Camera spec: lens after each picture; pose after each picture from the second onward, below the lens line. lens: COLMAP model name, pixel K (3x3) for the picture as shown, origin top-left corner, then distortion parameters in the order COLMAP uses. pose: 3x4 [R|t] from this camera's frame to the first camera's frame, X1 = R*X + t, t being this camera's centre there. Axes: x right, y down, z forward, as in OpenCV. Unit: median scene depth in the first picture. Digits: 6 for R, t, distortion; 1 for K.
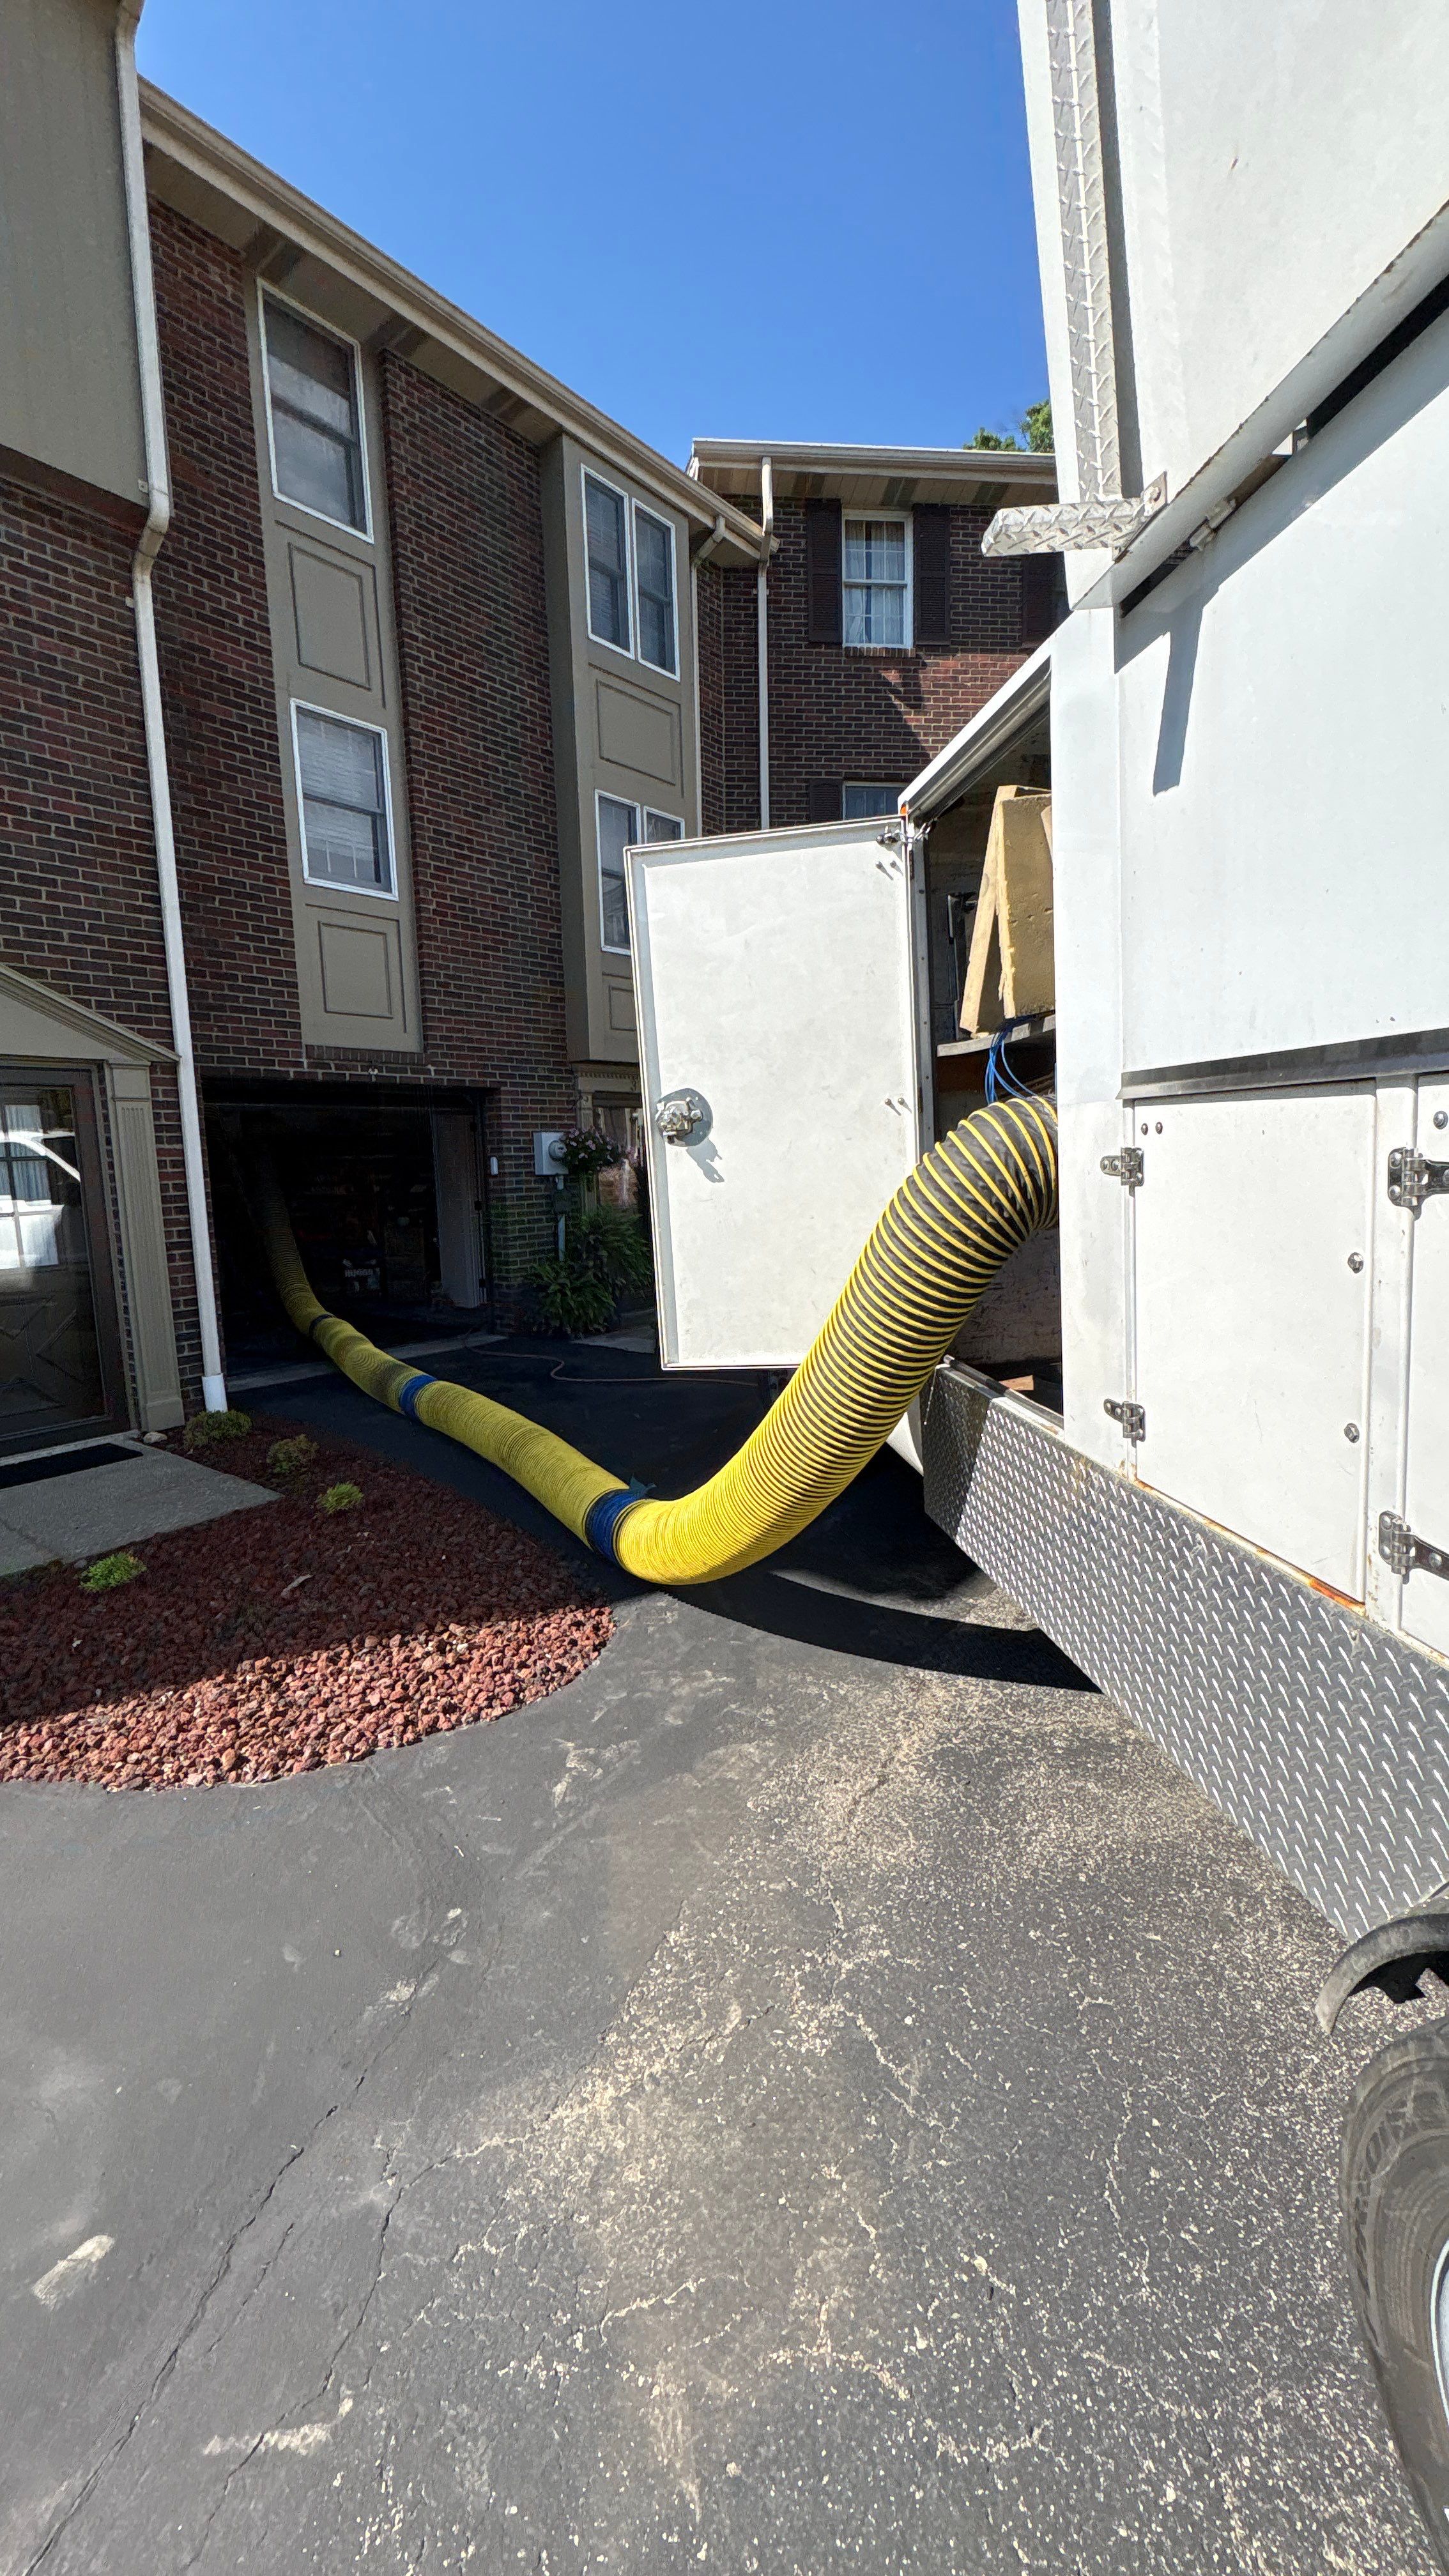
lens RADIAL K [[1039.4, 0, 708.6], [0, 1039.4, 1281.6], [0, 0, 1]] dist [-0.001012, -0.000057]
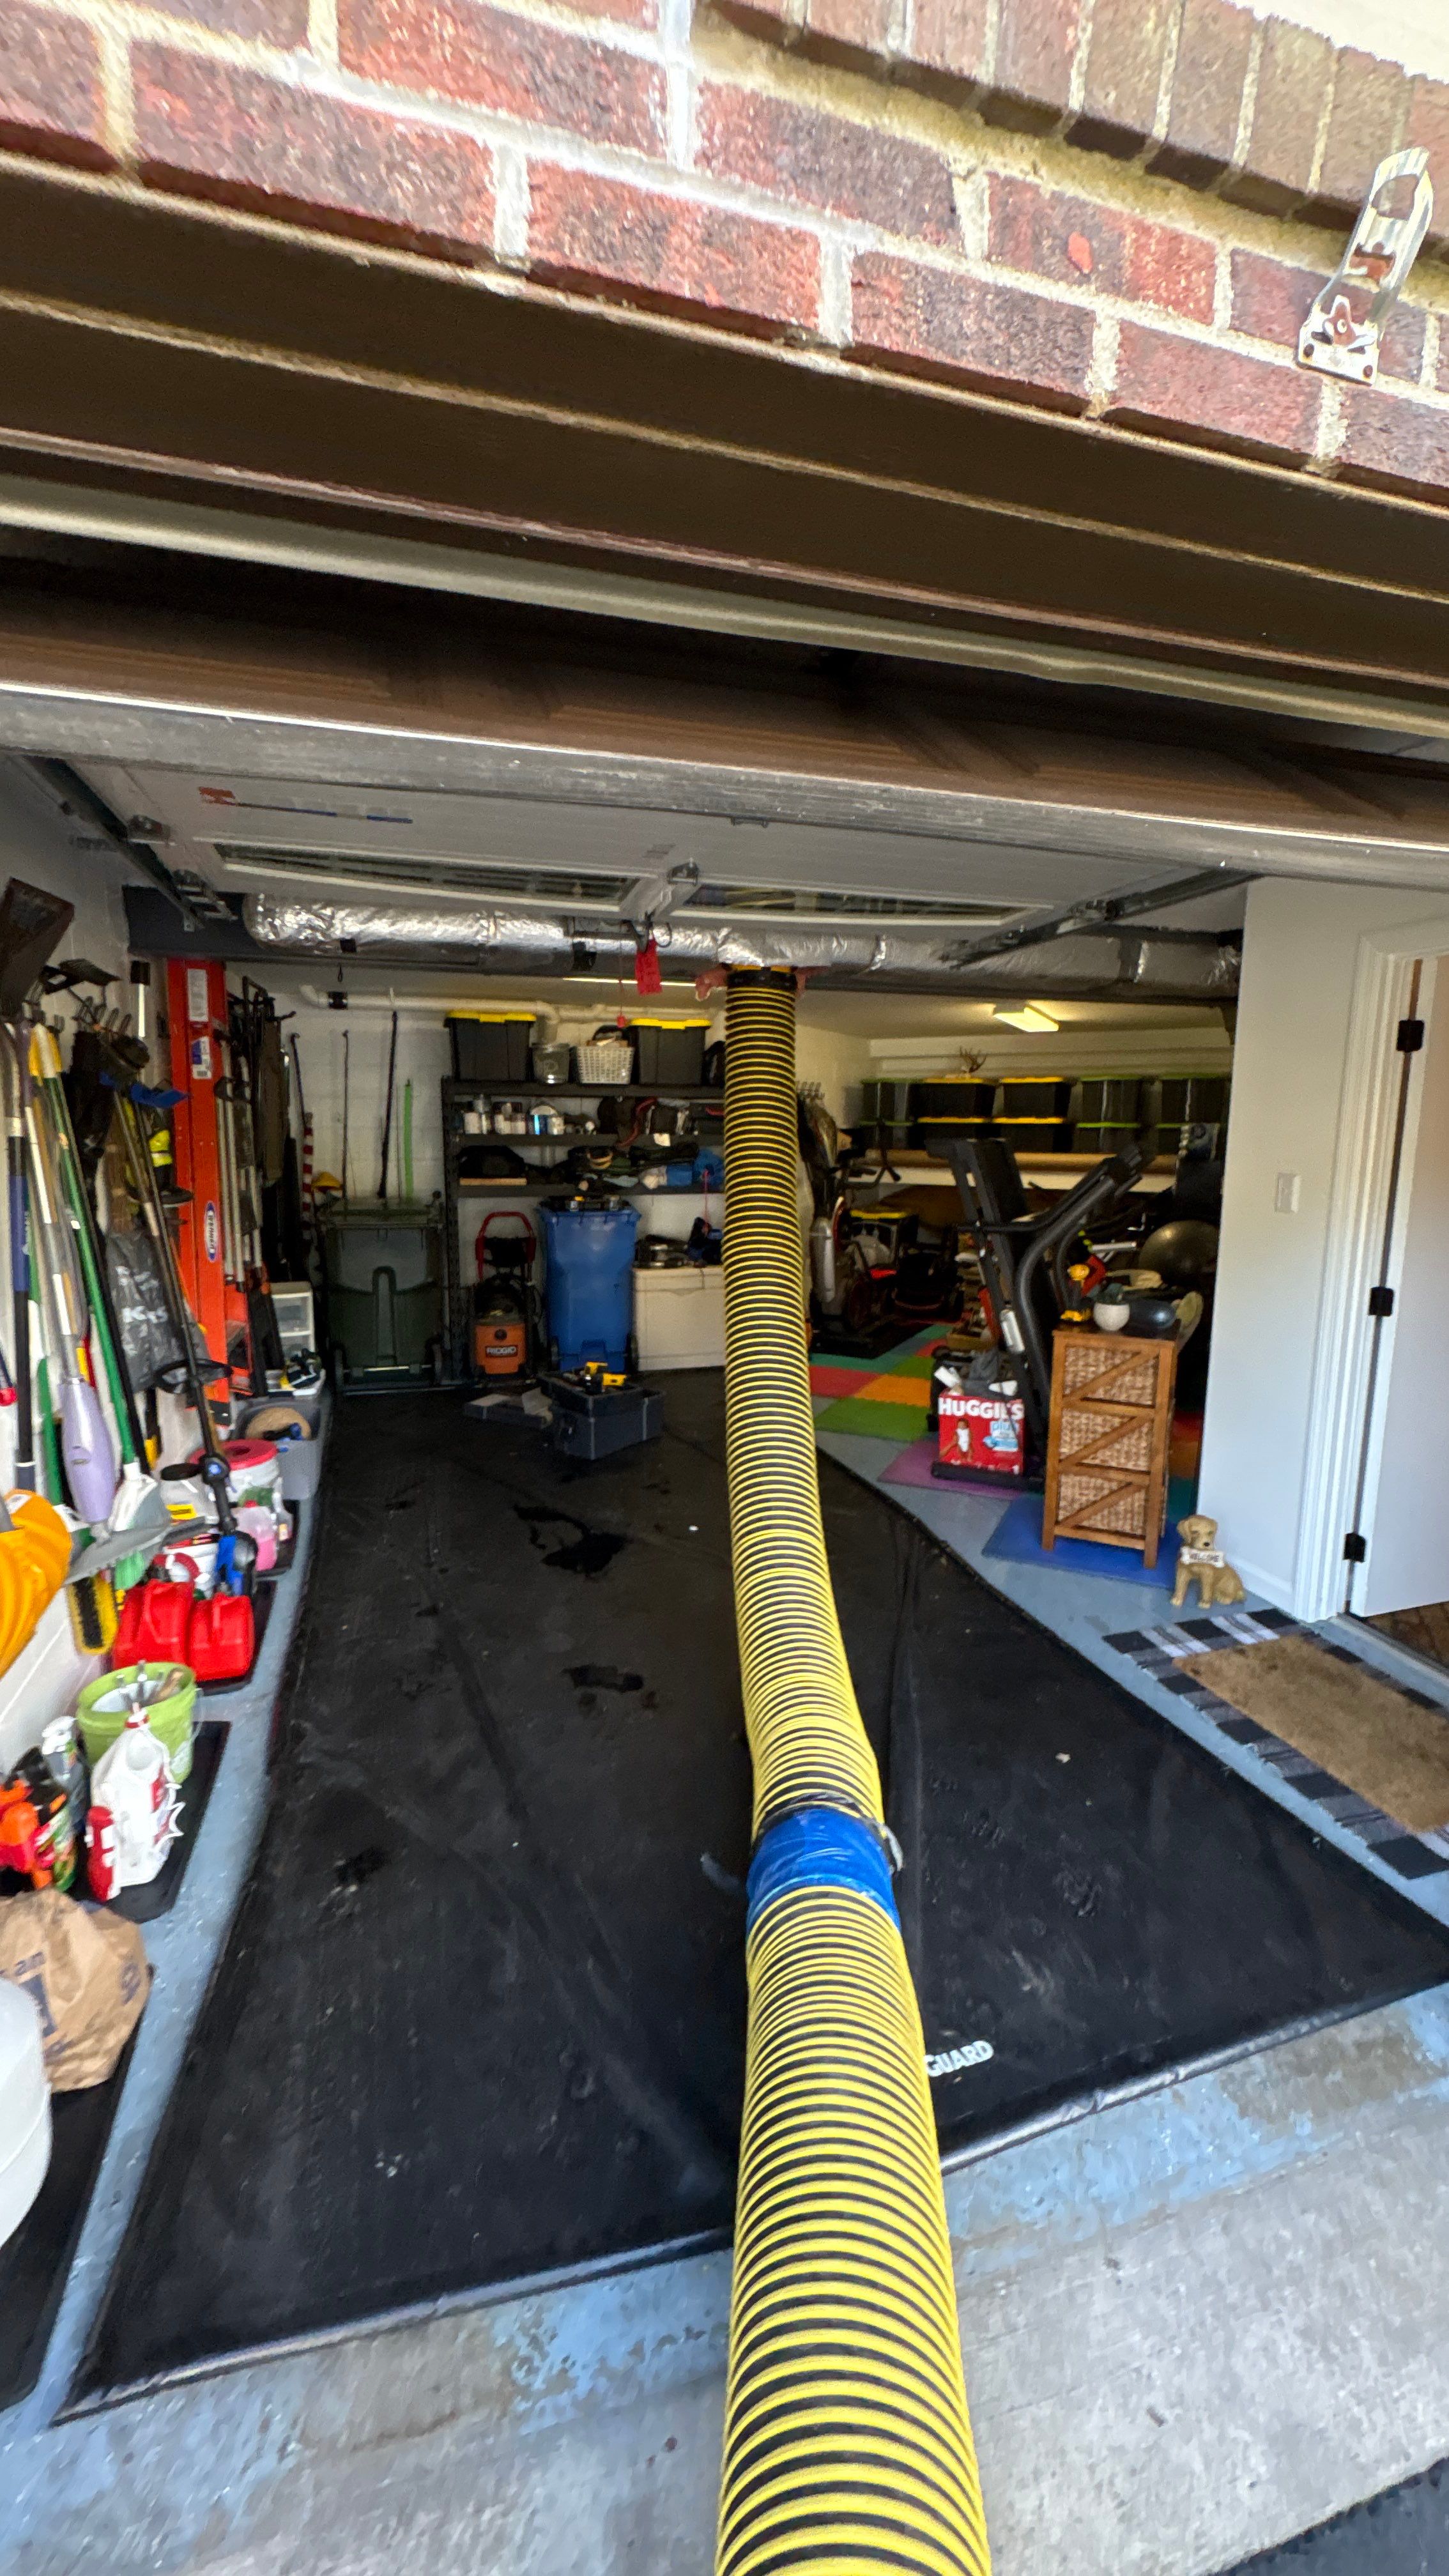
lens RADIAL K [[1011.3, 0, 726.8], [0, 1011.3, 1291.0], [0, 0, 1]] dist [0.001314, 0.000032]
pose [[0.845324, 0.118304, -0.520991, -0.326298], [-0.091866, 0.992837, 0.076394, -0.115364], [0.526296, -0.016716, 0.850137, 0.922946]]
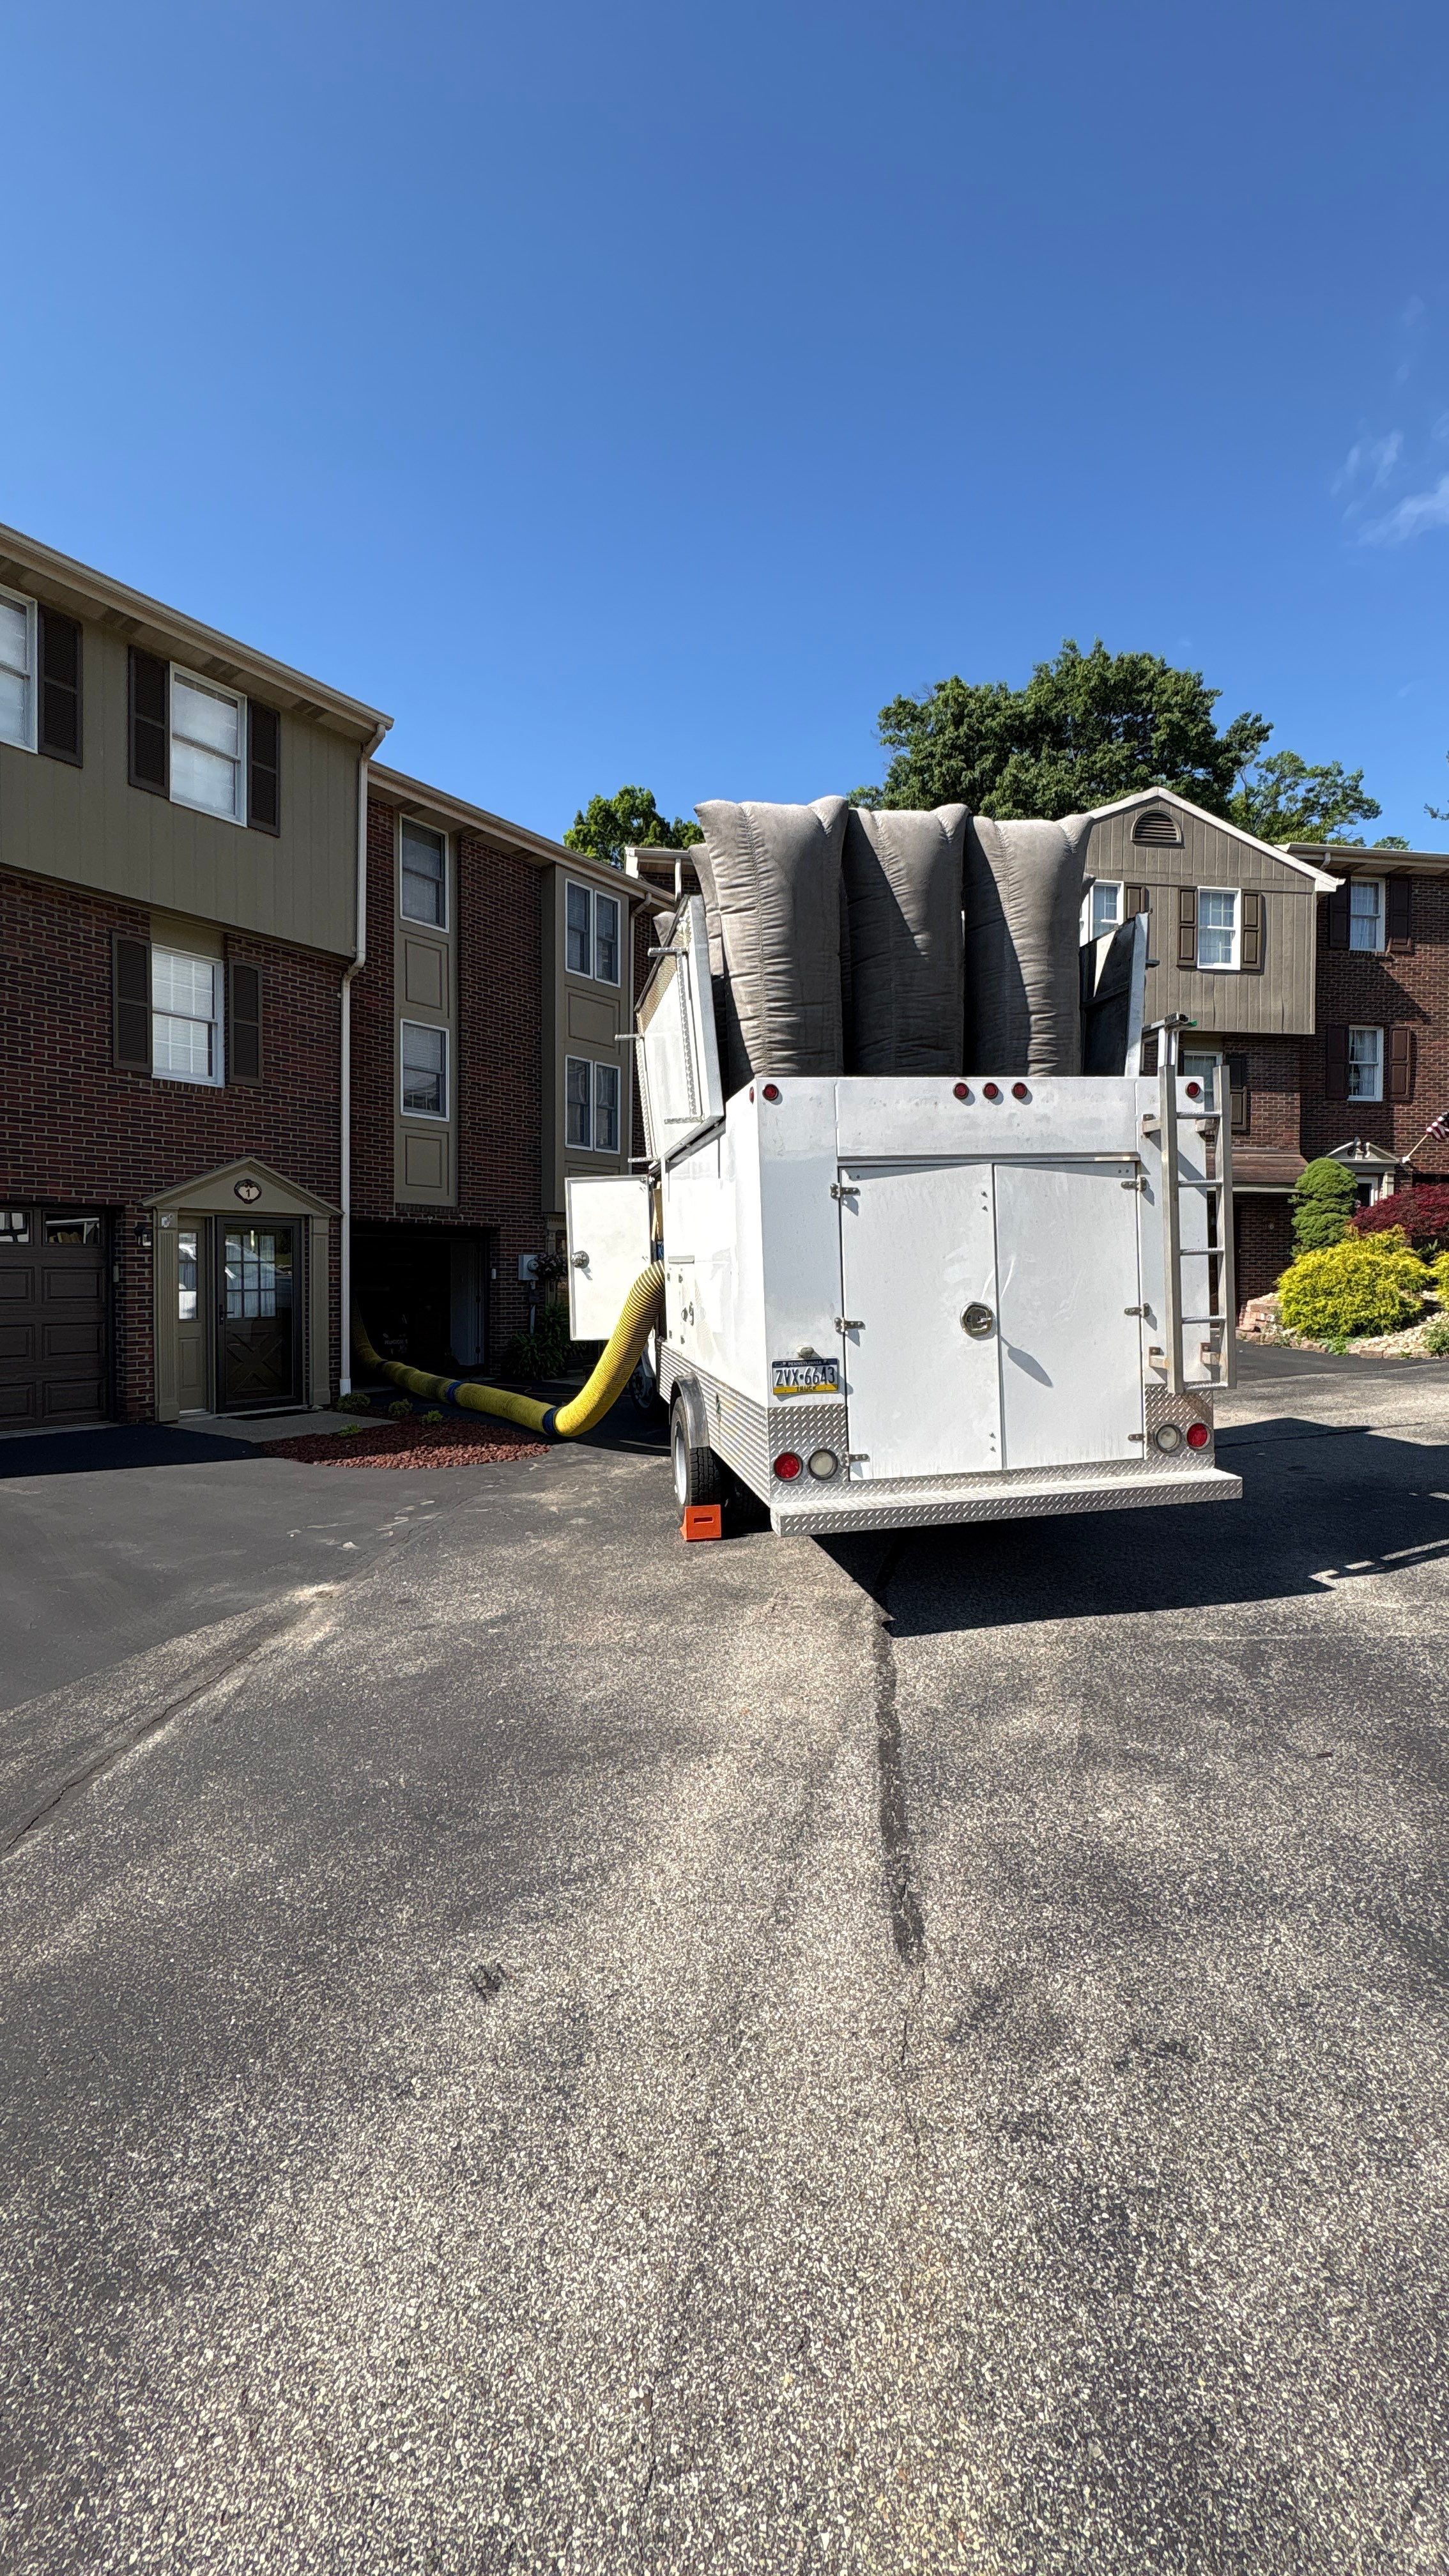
lens RADIAL K [[1039.4, 0, 708.6], [0, 1039.4, 1281.6], [0, 0, 1]] dist [-0.001012, -0.000057]
pose [[0.998963, 0.033263, 0.031081, 0.098352], [-0.029591, 0.993275, -0.111937, 0.089333], [-0.034595, 0.110902, 0.993229, -0.767065]]
